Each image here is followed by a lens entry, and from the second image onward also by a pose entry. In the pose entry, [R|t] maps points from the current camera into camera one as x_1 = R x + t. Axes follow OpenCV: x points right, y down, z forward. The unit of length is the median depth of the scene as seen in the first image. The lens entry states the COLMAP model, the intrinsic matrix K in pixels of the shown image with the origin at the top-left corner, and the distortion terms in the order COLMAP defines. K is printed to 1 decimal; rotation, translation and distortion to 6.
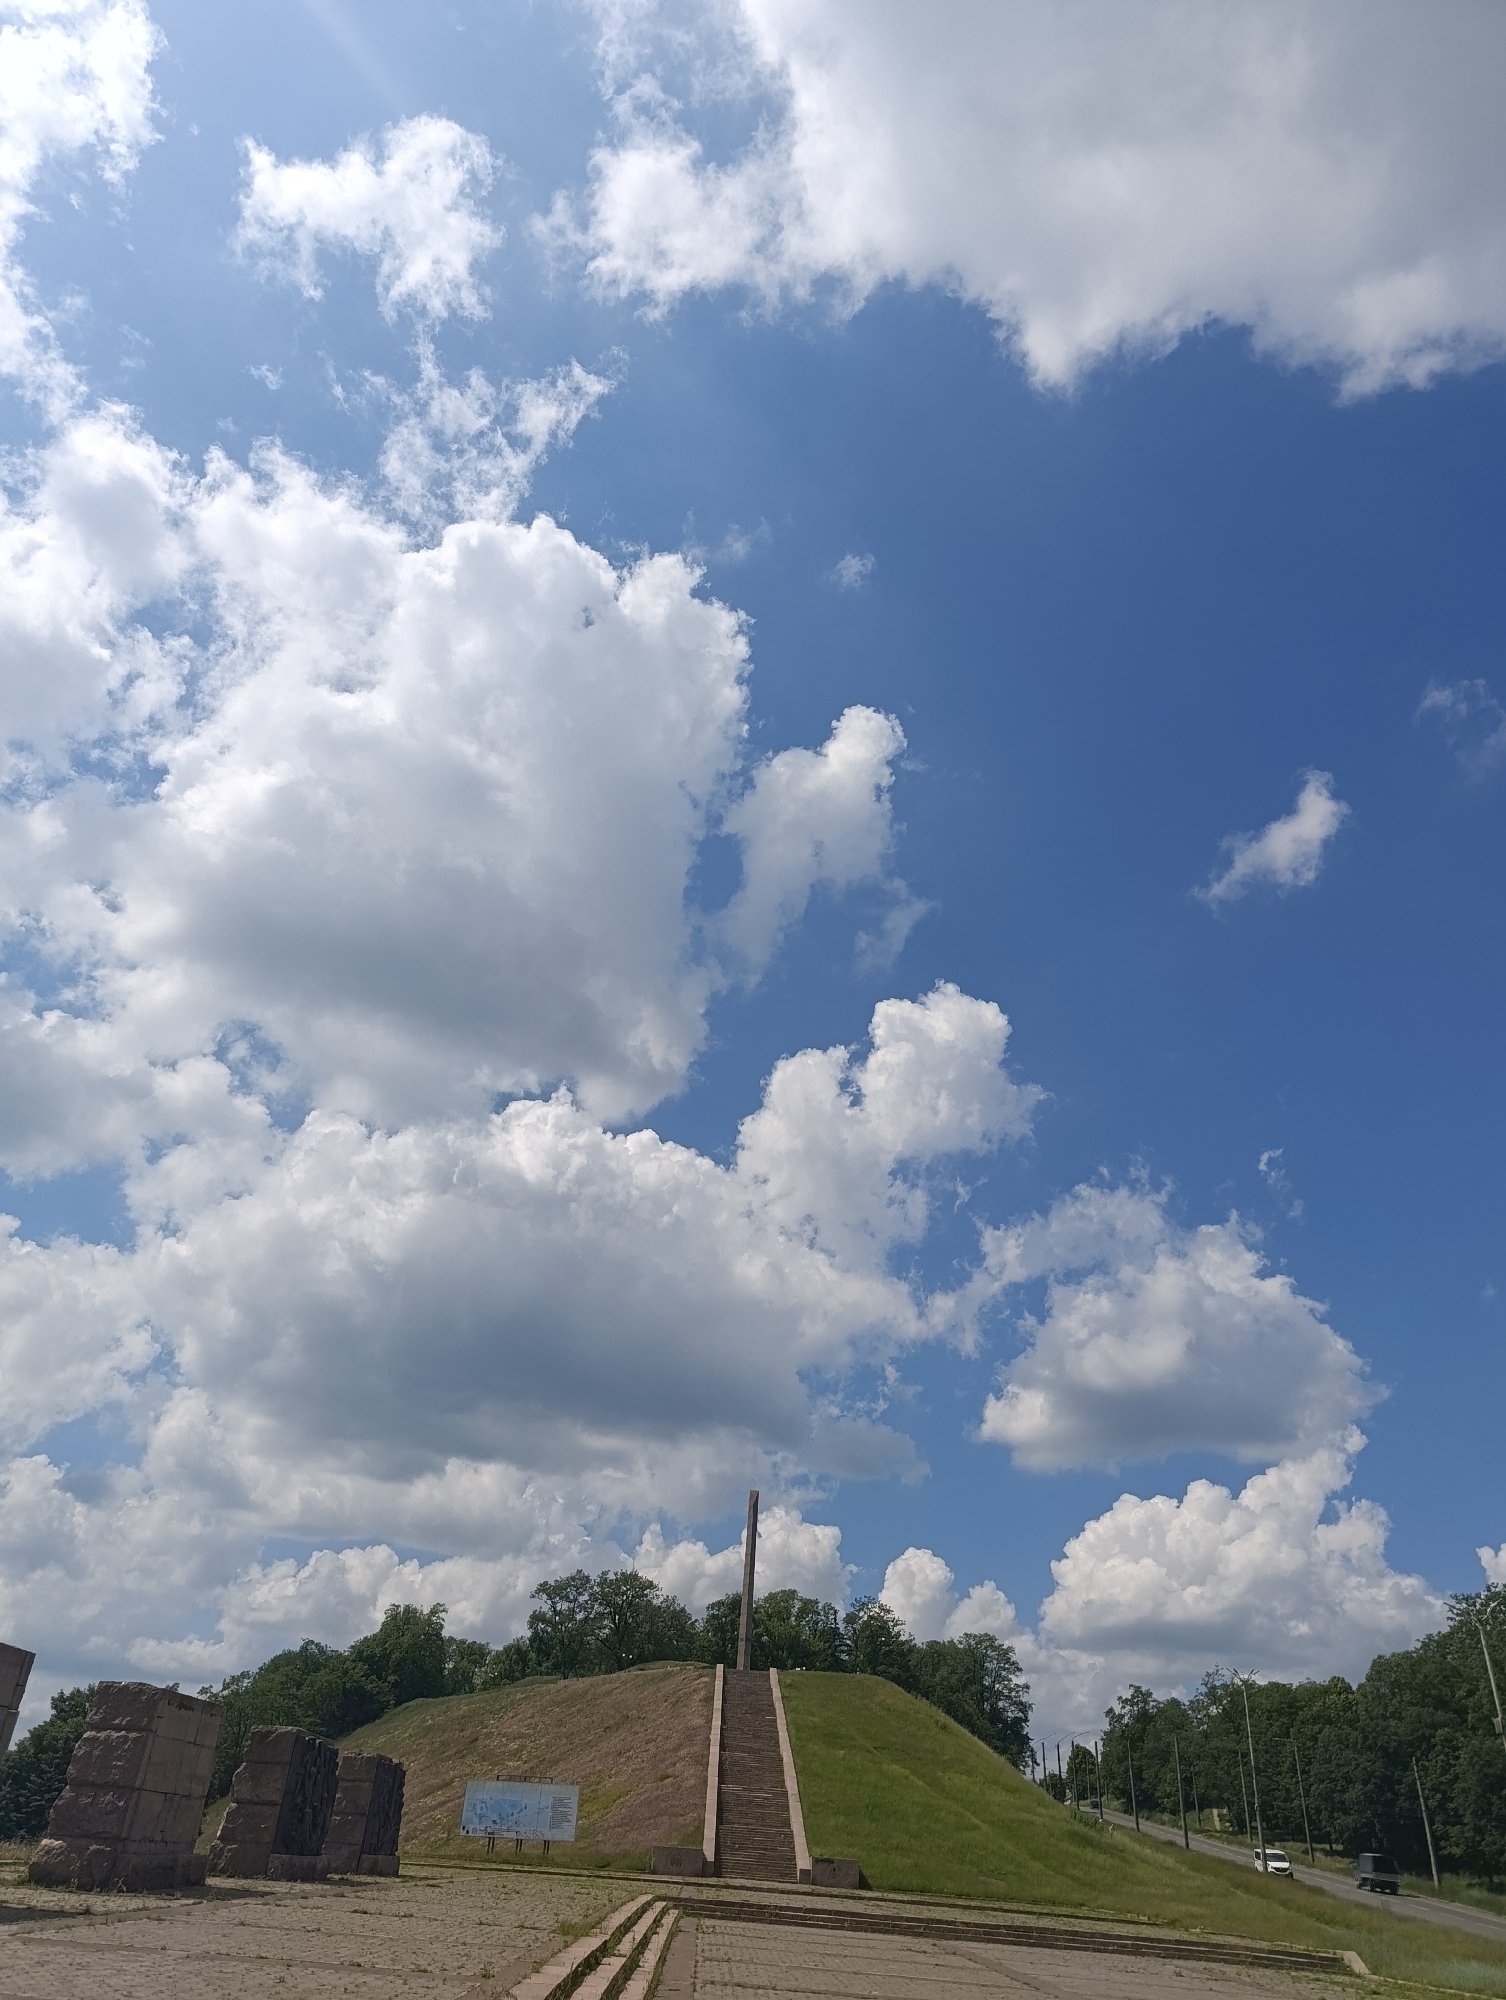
lens RADIAL K [[1384.3, 0, 753.0], [0, 1384.3, 1000.0], [0, 0, 1]] dist [0.037673, 0.001171]
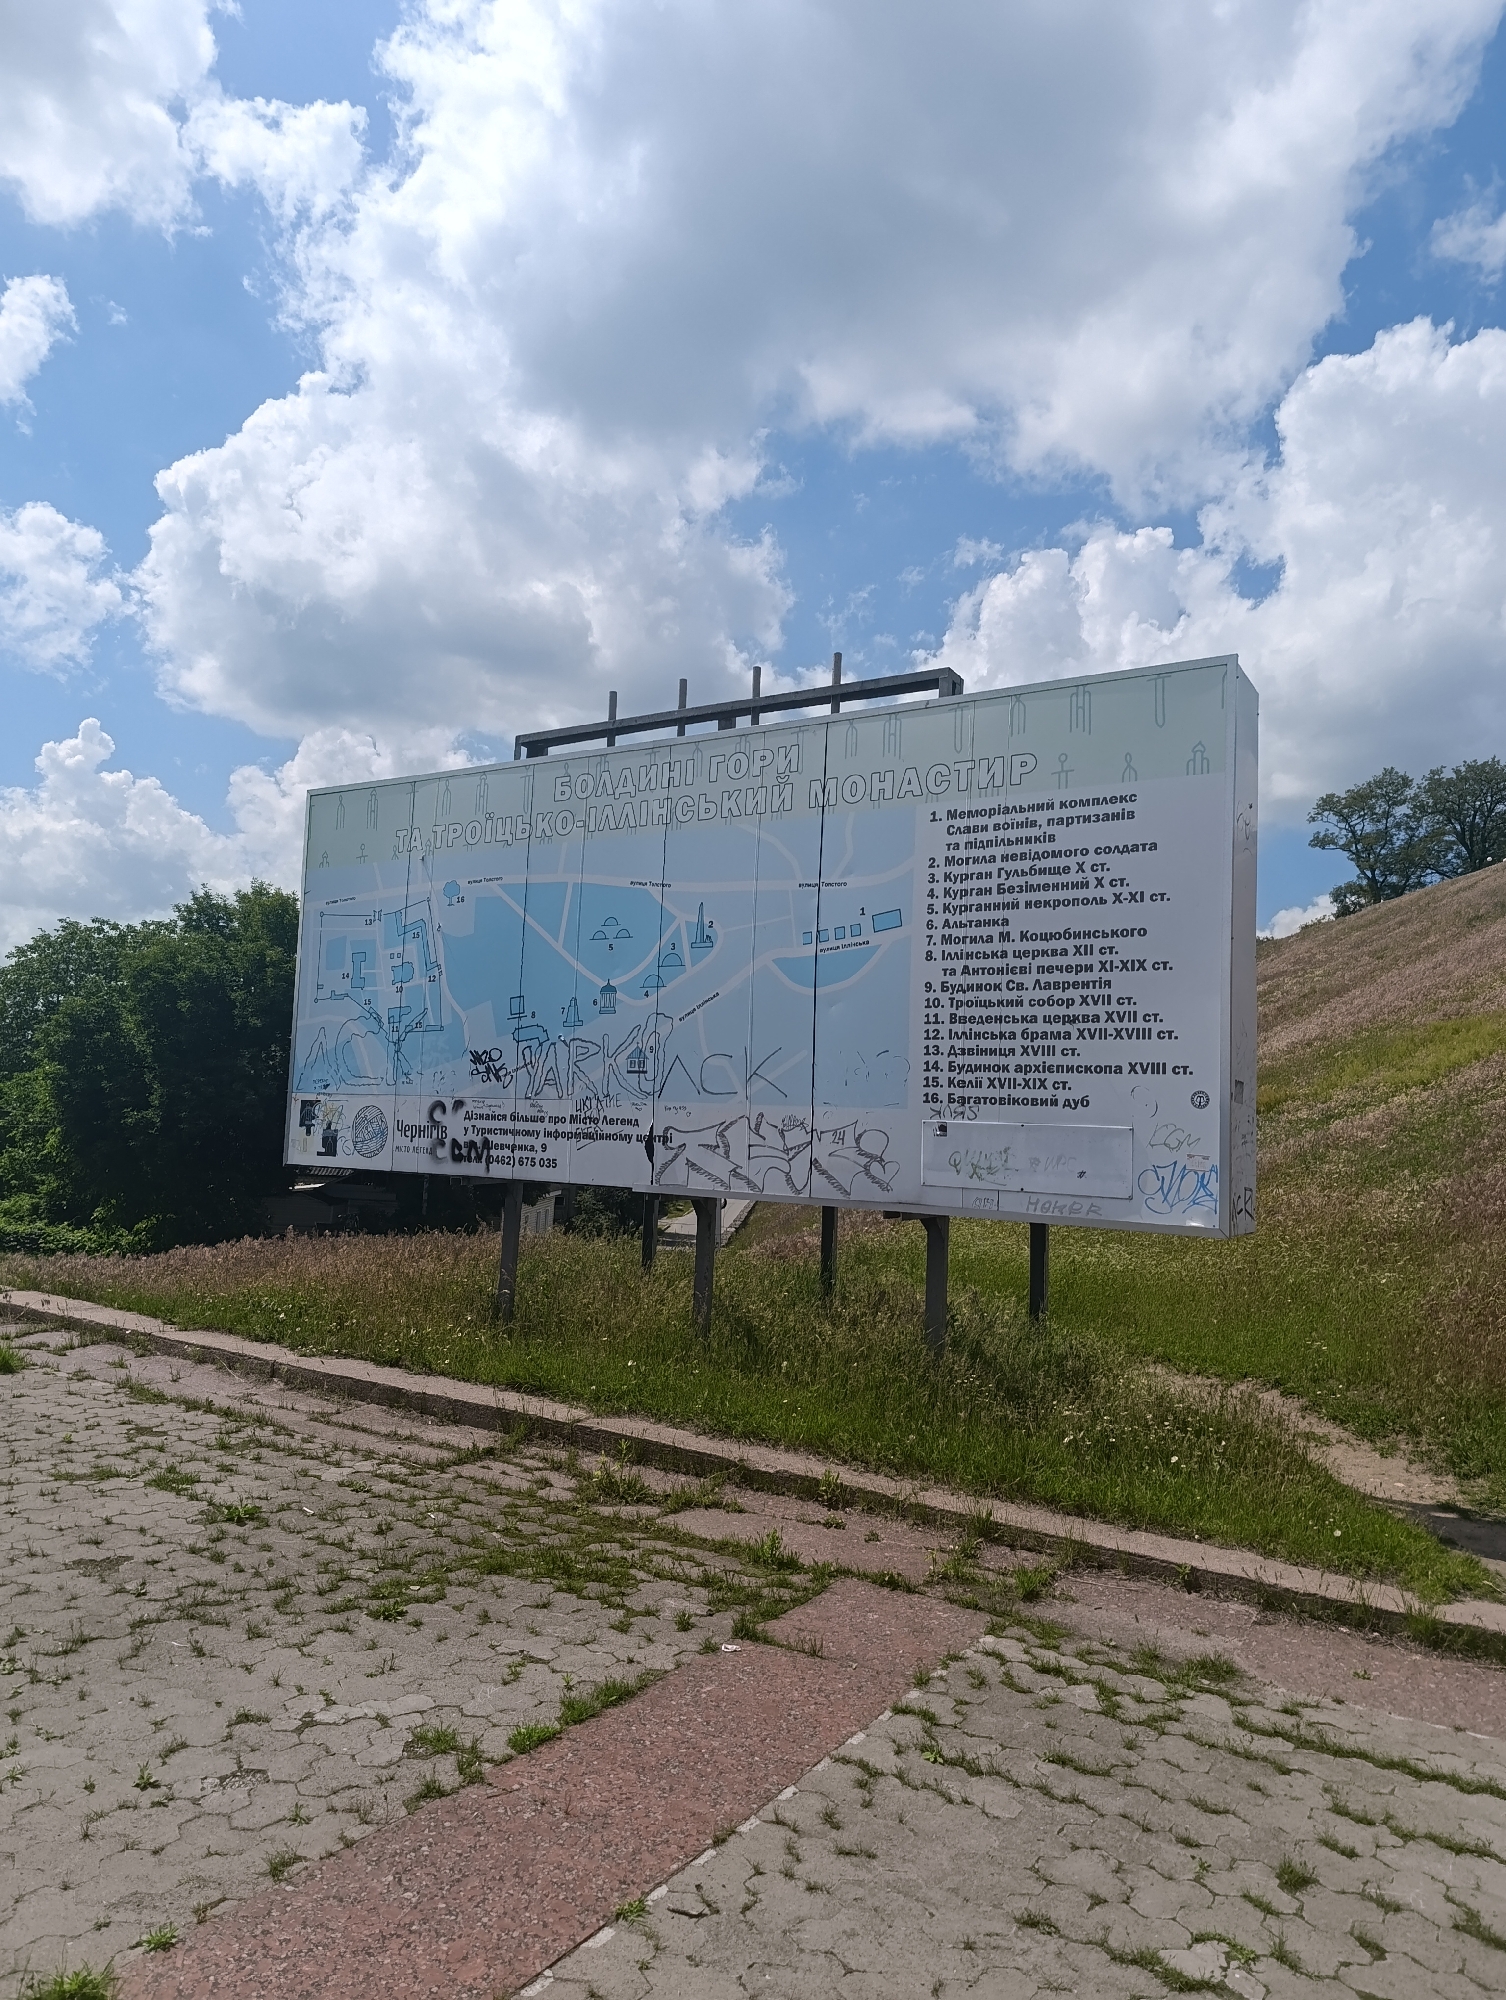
lens RADIAL K [[1384.3, 0, 753.0], [0, 1384.3, 1000.0], [0, 0, 1]] dist [0.037673, 0.001171]
pose [[0.844673, -0.060978, -0.531799, -0.042001], [0.280042, 0.897024, 0.341943, 0.216841], [0.456185, -0.437755, 0.774768, 0.365923]]
